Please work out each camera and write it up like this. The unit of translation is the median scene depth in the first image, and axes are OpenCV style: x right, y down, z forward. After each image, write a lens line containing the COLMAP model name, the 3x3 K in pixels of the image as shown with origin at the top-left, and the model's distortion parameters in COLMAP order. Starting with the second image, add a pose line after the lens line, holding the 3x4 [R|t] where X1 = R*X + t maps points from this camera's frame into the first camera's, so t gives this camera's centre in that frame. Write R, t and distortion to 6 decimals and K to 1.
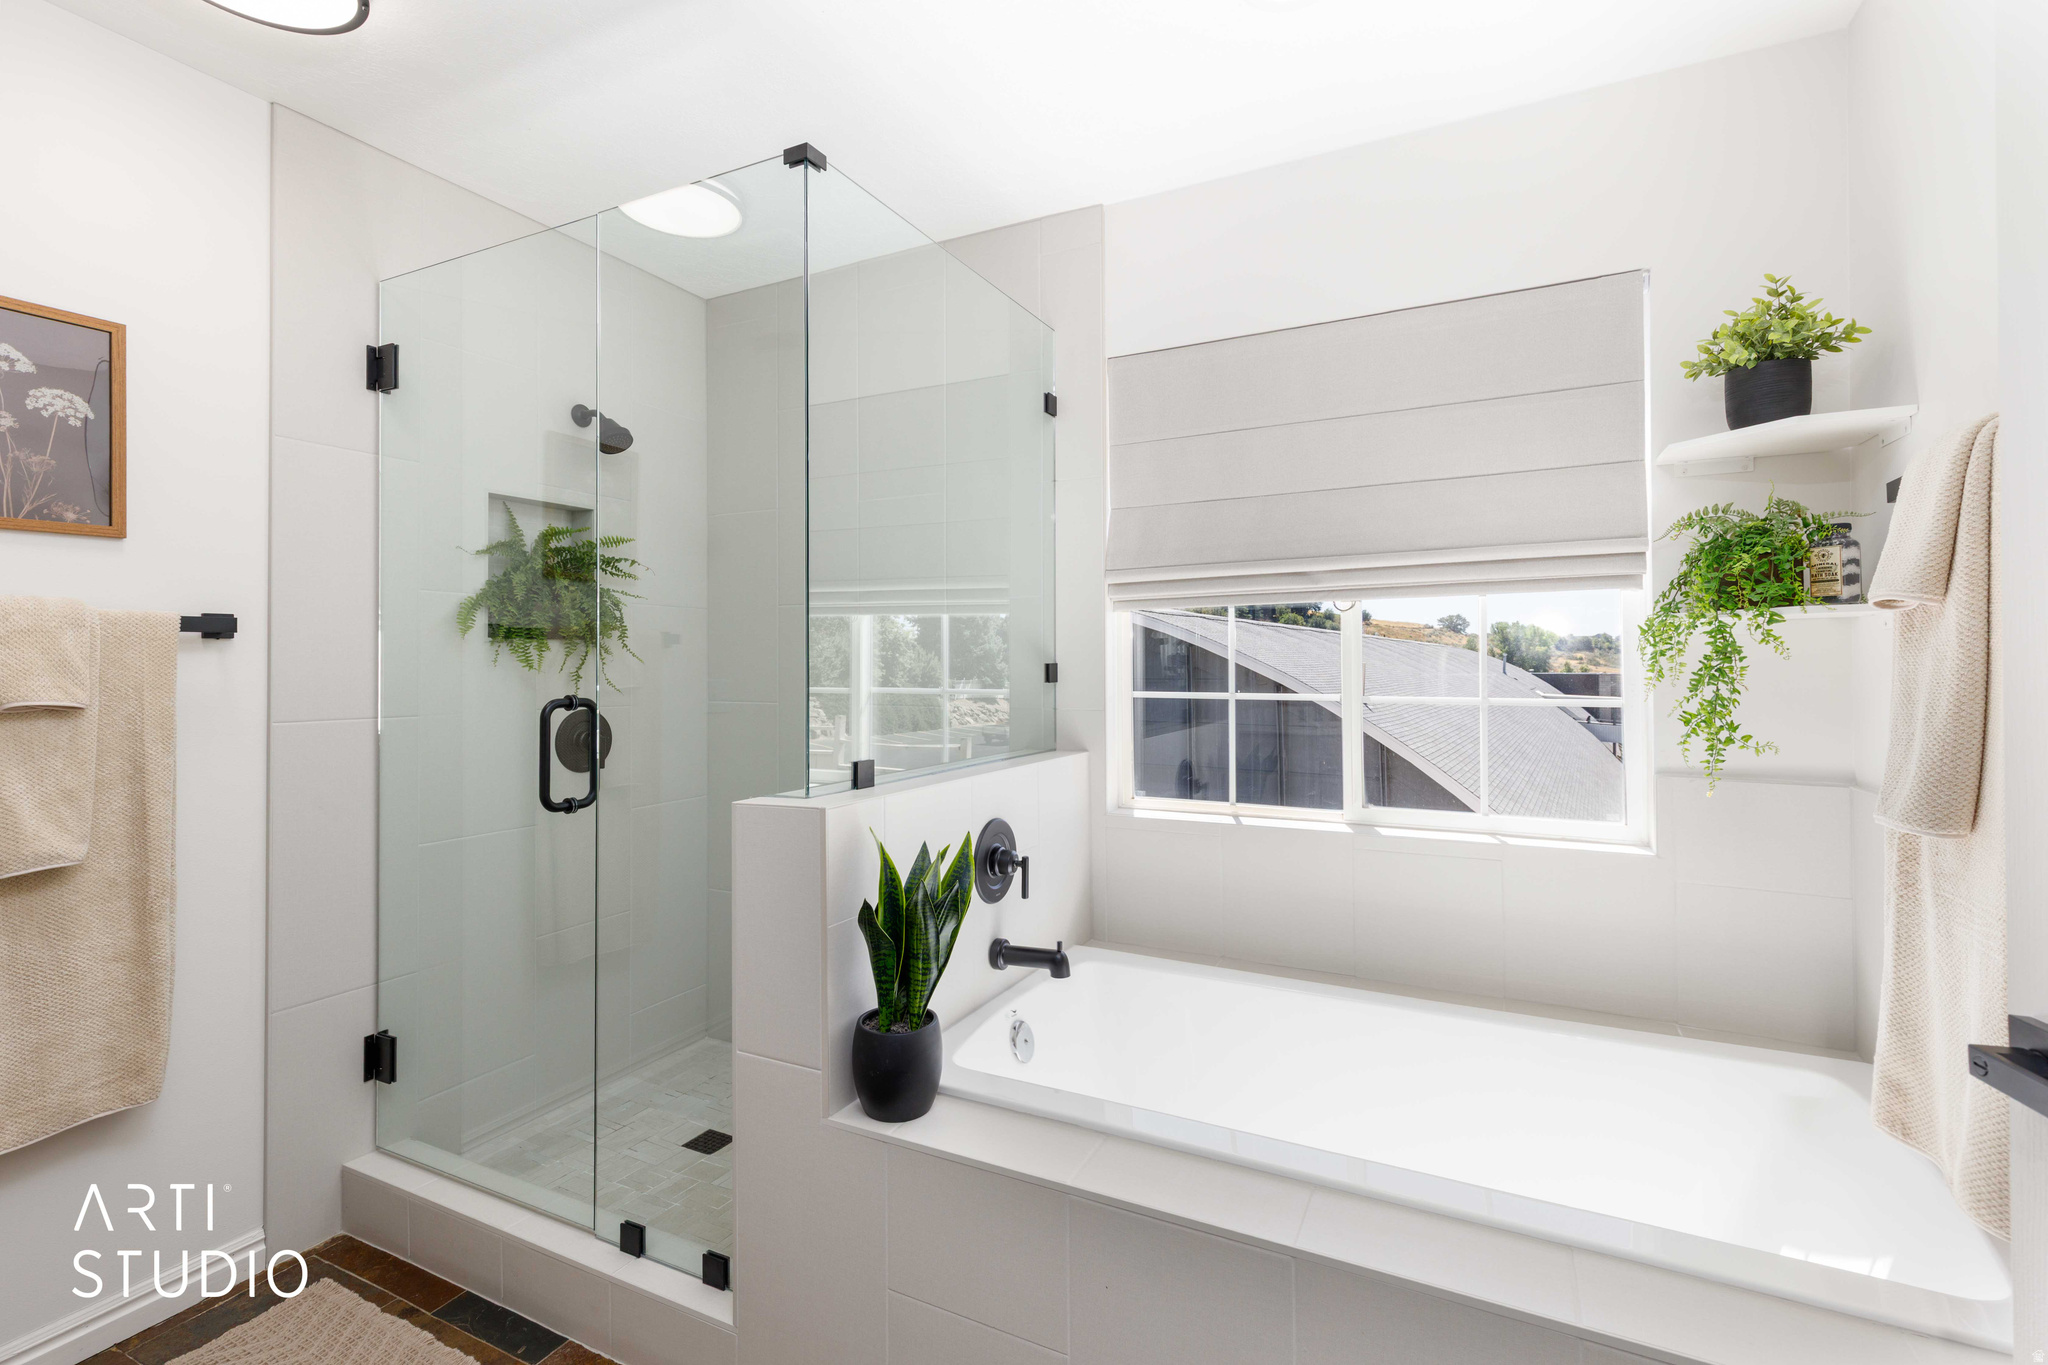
lens RADIAL K [[919.7, 0, 1024.0], [0, 919.7, 682.5], [0, 0, 1]] dist [0.003797, 0.000267]
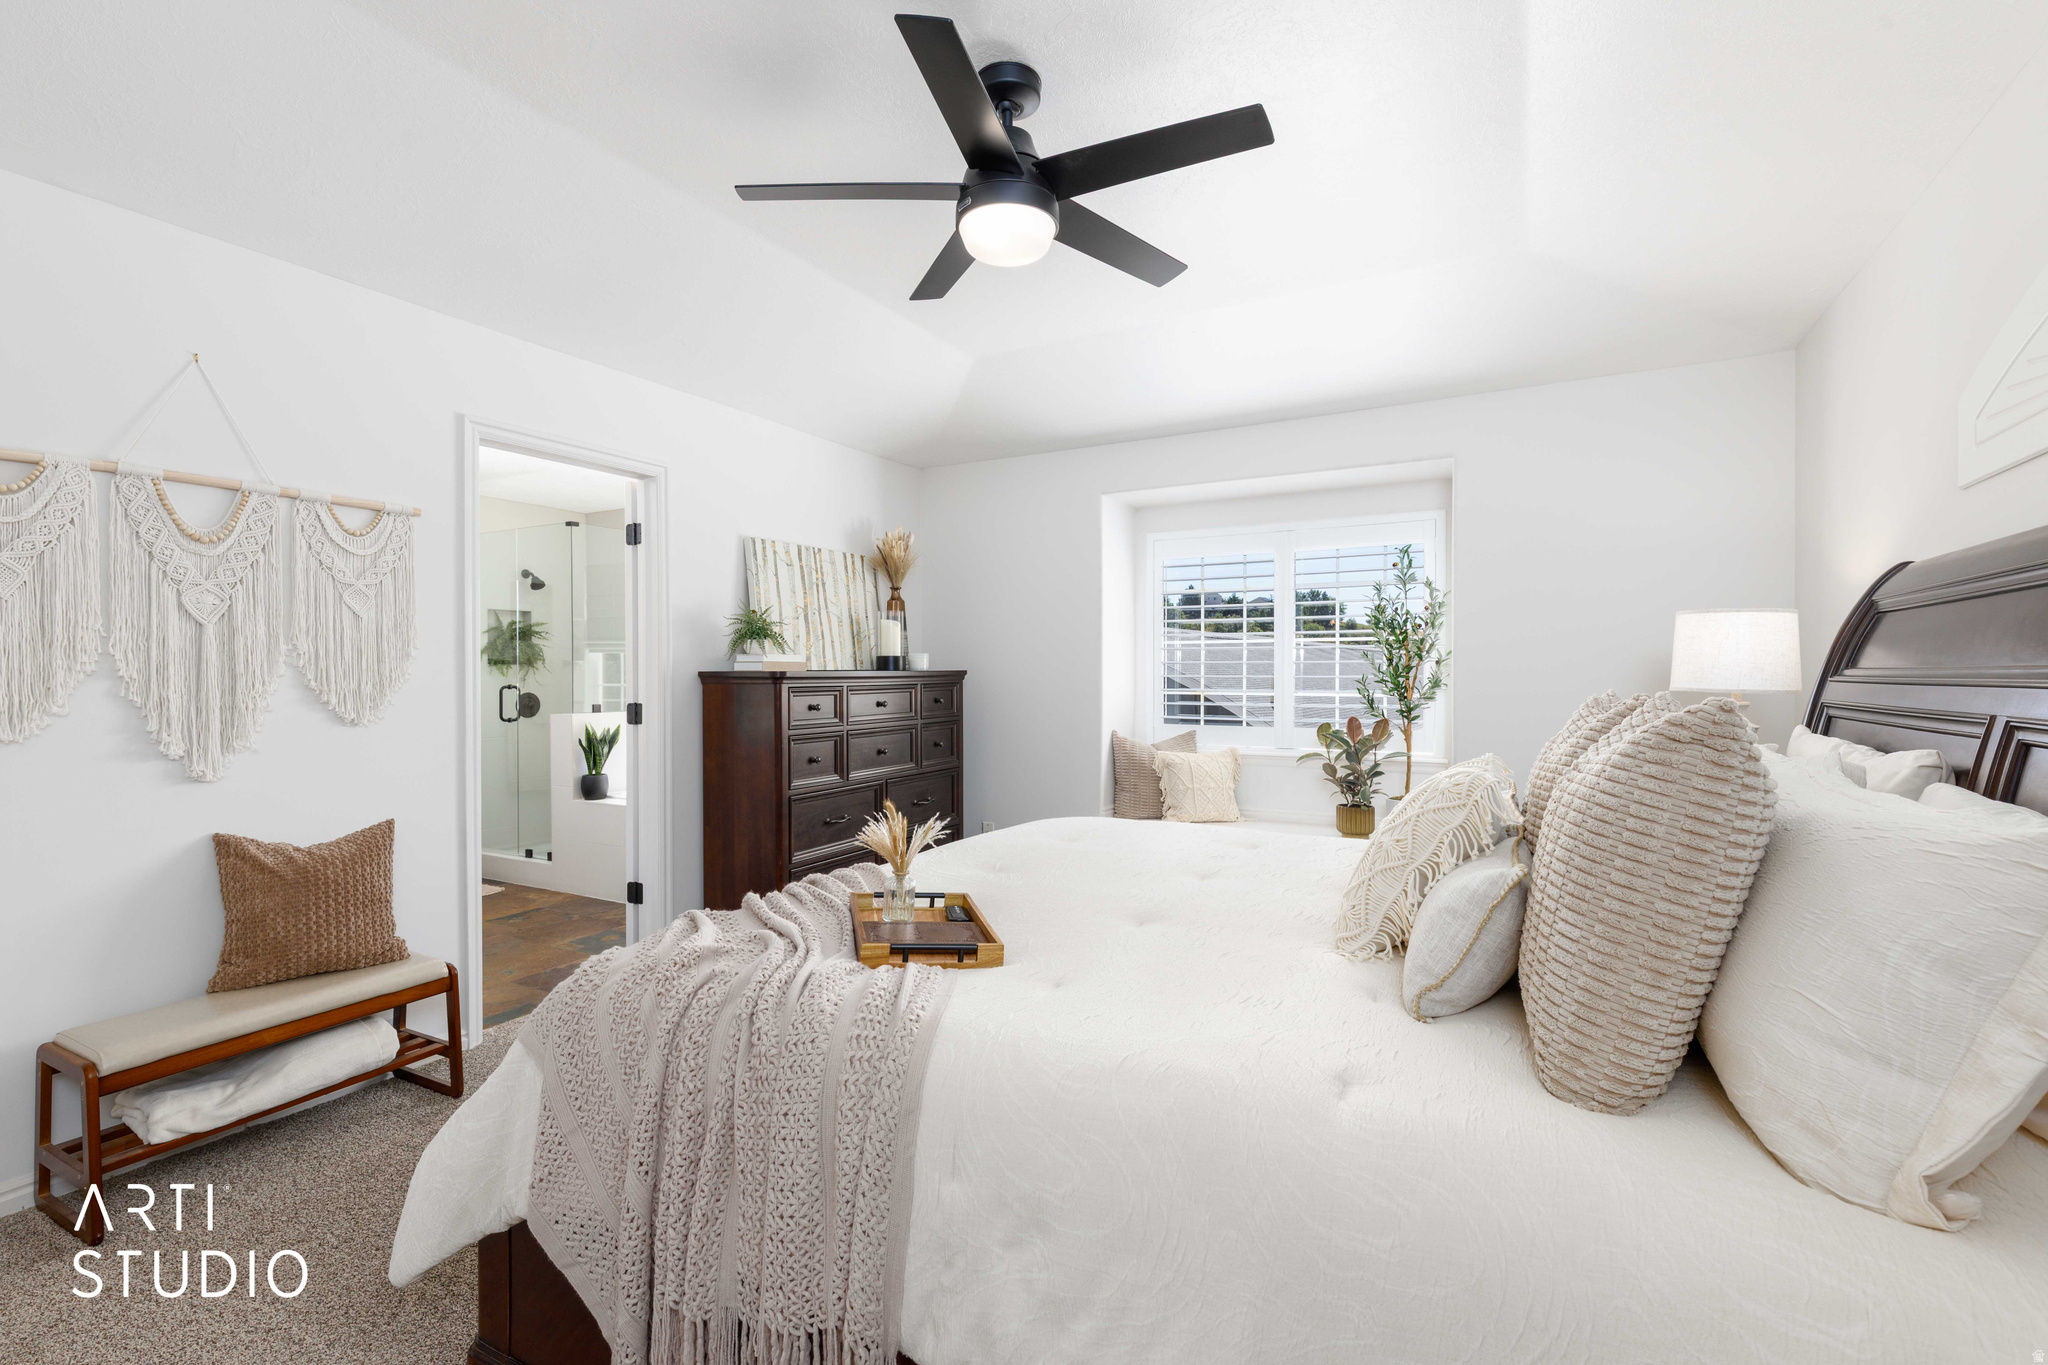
lens RADIAL K [[919.7, 0, 1024.0], [0, 919.7, 682.5], [0, 0, 1]] dist [0.003797, 0.000267]
pose [[0.998973, -0.005503, -0.044964, 1.020272], [0.005535, 0.999985, 0.000587, 0.010282], [0.044961, -0.000835, 0.998988, -1.492517]]
